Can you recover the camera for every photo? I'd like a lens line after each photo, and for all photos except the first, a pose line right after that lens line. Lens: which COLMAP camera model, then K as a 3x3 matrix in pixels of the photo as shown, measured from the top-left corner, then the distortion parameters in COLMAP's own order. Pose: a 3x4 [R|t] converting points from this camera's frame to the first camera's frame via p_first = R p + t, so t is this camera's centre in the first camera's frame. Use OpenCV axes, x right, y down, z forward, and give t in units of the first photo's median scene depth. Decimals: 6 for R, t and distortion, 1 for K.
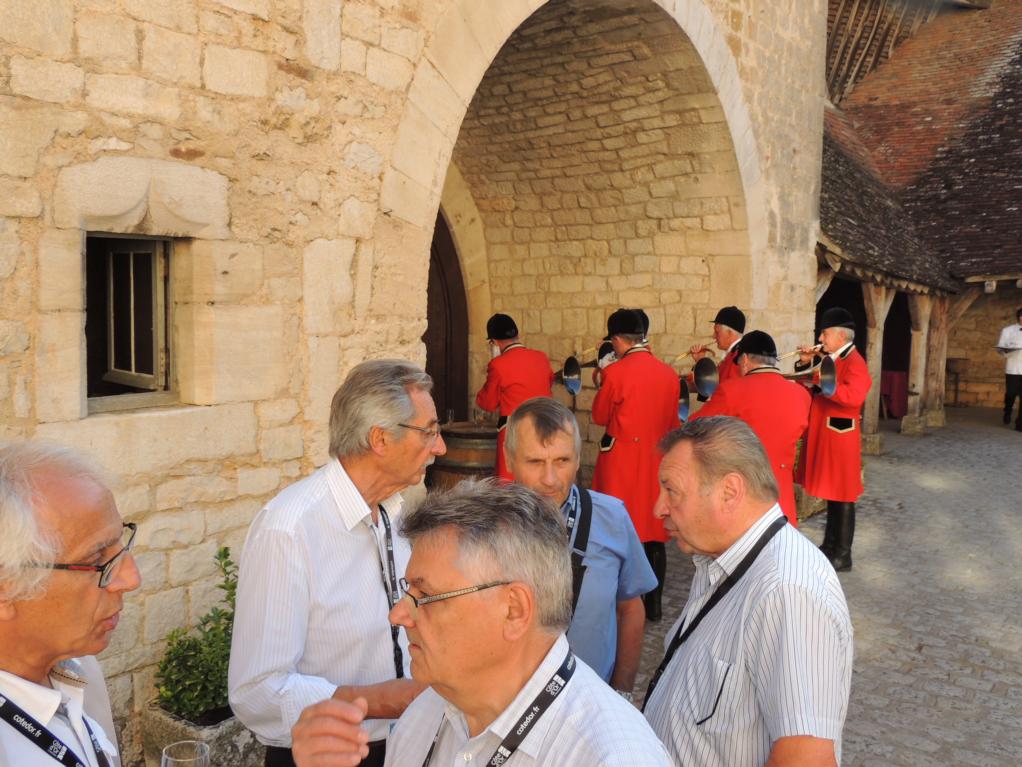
lens RADIAL K [[969.5, 0, 511.7], [0, 969.5, 380.2], [0, 0, 1]] dist [-0.011210, 0.000000]
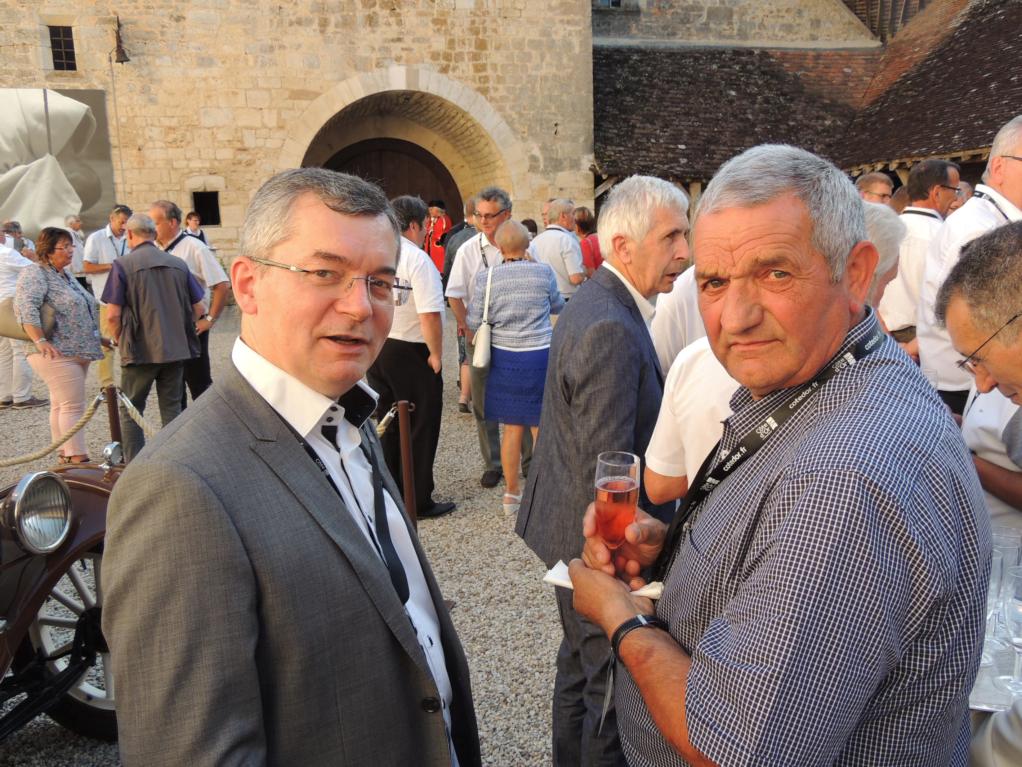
lens RADIAL K [[883.8, 0, 510.2], [0, 883.8, 379.0], [0, 0, 1]] dist [-0.003168, -0.020864]
pose [[0.770603, 0.084504, -0.631688, 1.559356], [-0.017924, 0.993652, 0.111060, 0.113497], [0.637063, -0.074261, 0.767226, -0.638149]]
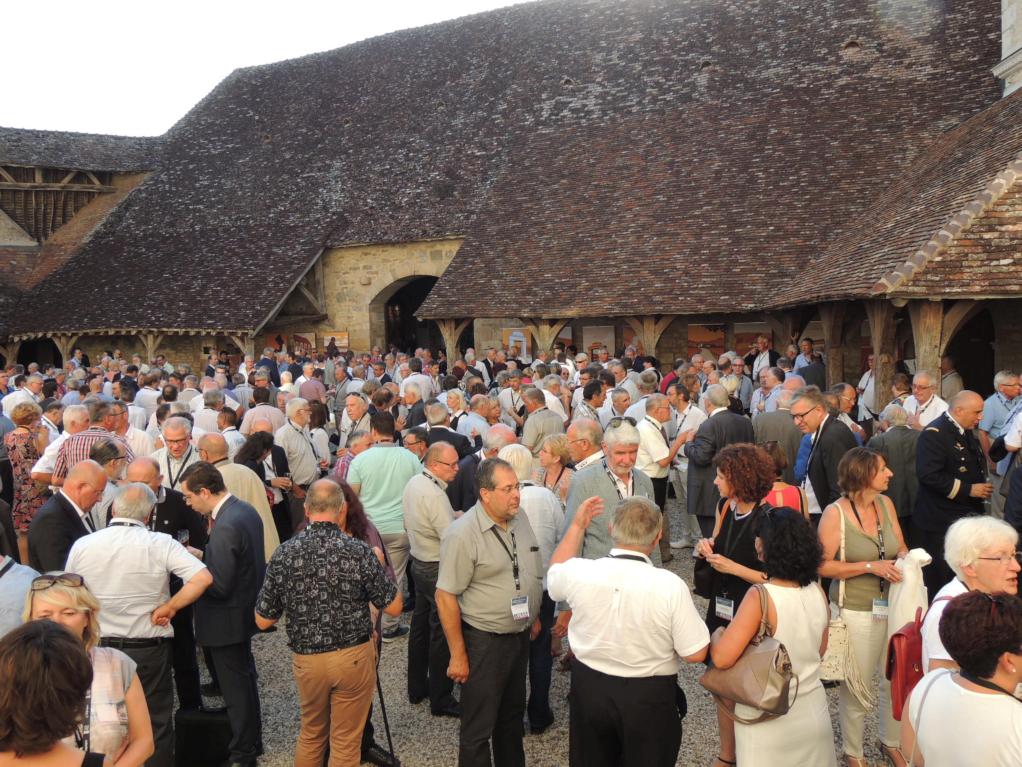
lens RADIAL K [[883.8, 0, 515.0], [0, 883.8, 389.2], [0, 0, 1]] dist [-0.003168, -0.020864]
pose [[0.986215, -0.040691, 0.160386, 2.039425], [0.041857, 0.999116, -0.003900, 0.114492], [-0.160086, 0.010559, 0.987047, -1.852767]]
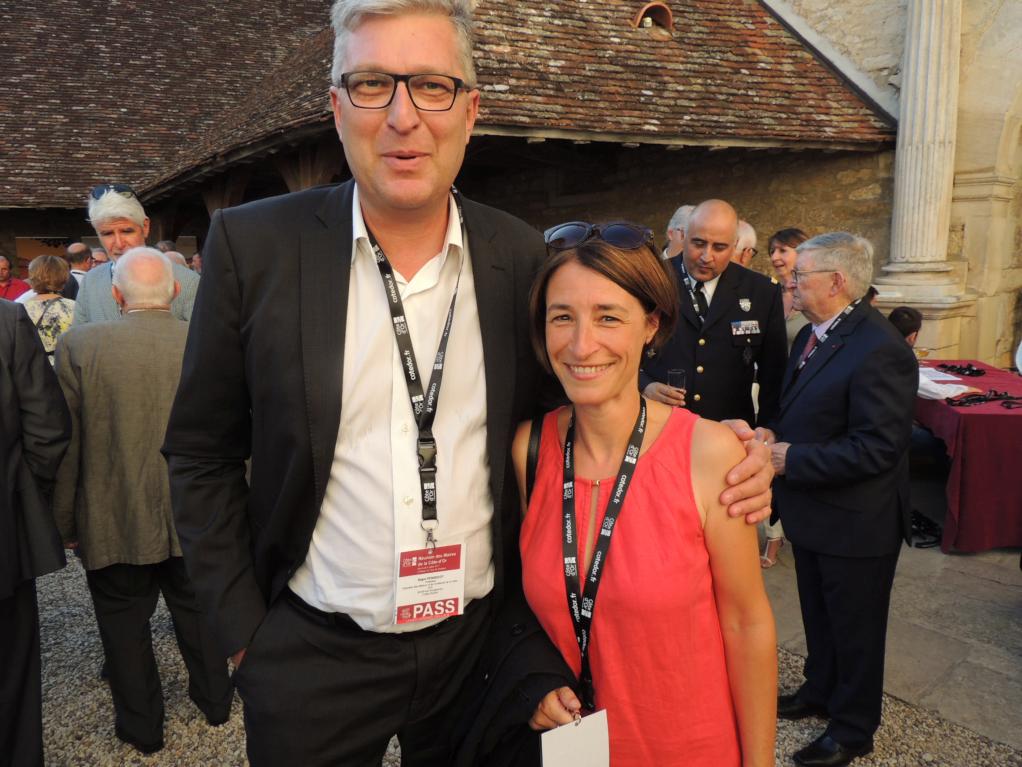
lens RADIAL K [[739.5, 0, 515.1], [0, 739.5, 383.4], [0, 0, 1]] dist [-0.015850, 0.001345]
pose [[0.594580, -0.134391, 0.792726, 2.258167], [0.074802, 0.990902, 0.111883, 0.161100], [-0.800549, -0.007226, 0.599223, -1.320920]]
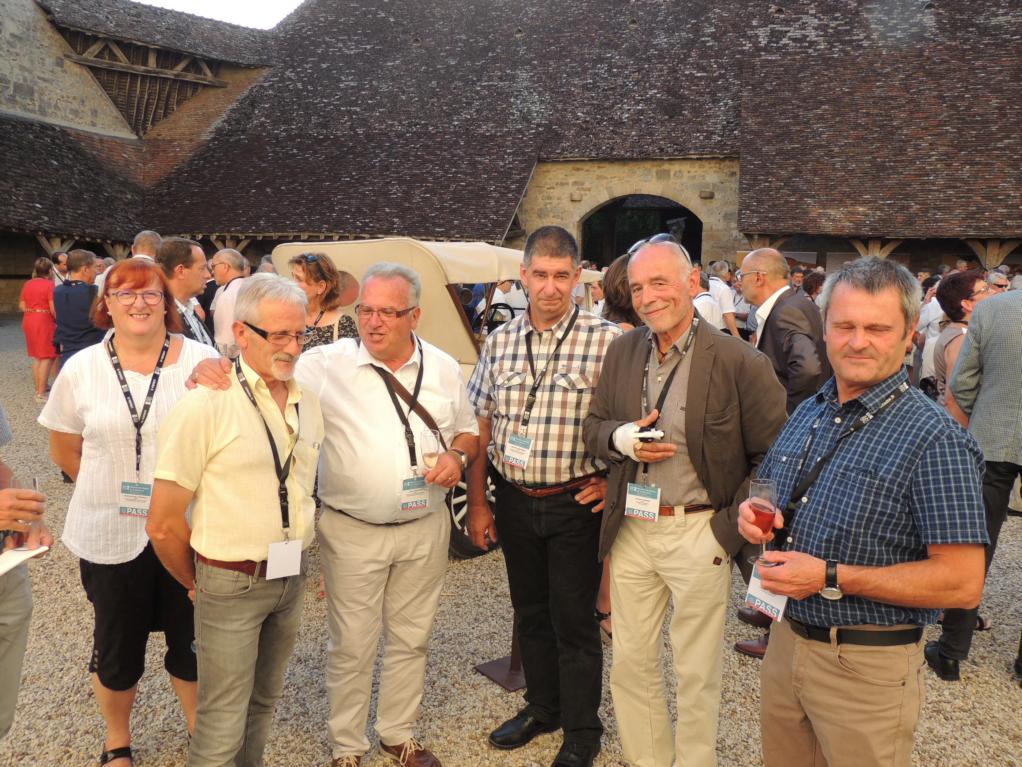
lens RADIAL K [[822.8, 0, 514.4], [0, 822.8, 387.9], [0, 0, 1]] dist [-0.009952, 0.004256]
pose [[0.933241, -0.038012, 0.357234, 0.875944], [0.014333, 0.997534, 0.068700, 0.154796], [-0.358965, -0.058994, 0.931485, -1.337828]]
